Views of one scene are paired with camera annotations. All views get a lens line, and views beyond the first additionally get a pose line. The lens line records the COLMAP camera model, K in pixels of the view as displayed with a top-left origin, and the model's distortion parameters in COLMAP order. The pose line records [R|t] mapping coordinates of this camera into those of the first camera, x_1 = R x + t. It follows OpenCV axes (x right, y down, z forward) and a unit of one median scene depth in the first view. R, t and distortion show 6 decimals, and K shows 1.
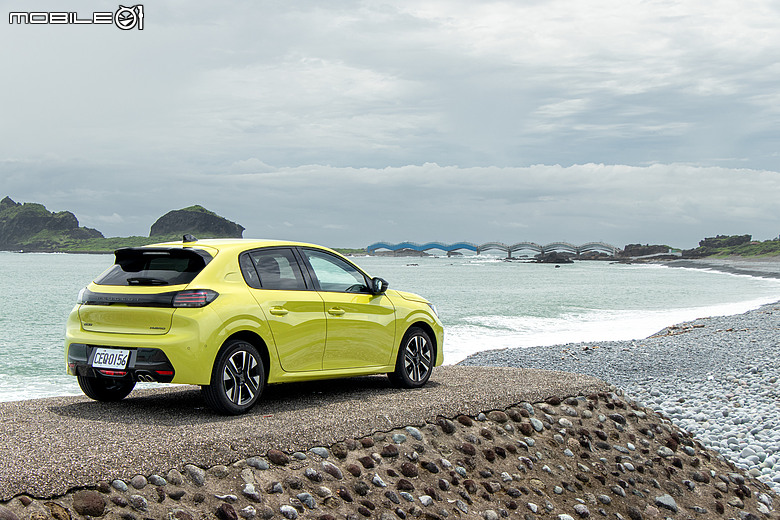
lens RADIAL K [[1407.3, 0, 390.0], [0, 1407.3, 260.0], [0, 0, 1]] dist [0.036966, 0.029516]
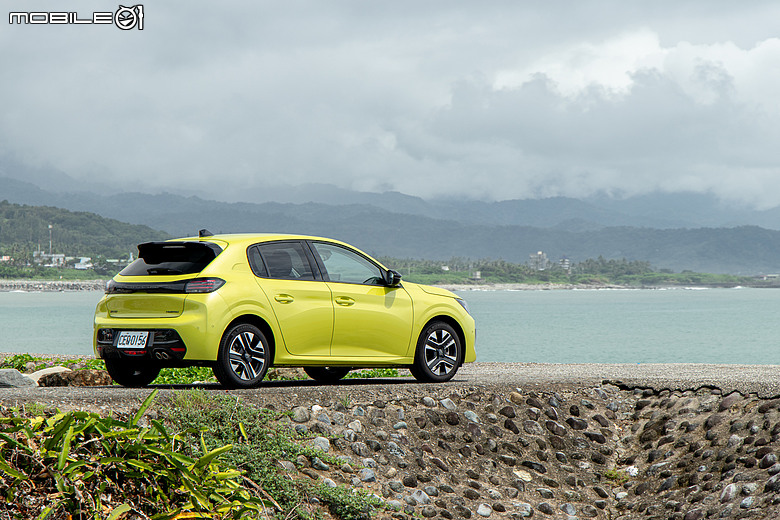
lens RADIAL K [[4110.0, 0, 390.0], [0, 4110.0, 260.0], [0, 0, 1]] dist [2.178181, 19.031881]
pose [[0.985785, -0.006520, -0.167886, 0.555609], [0.004574, 0.999918, -0.011971, 0.045974], [0.167951, 0.011033, 0.985734, -2.211223]]
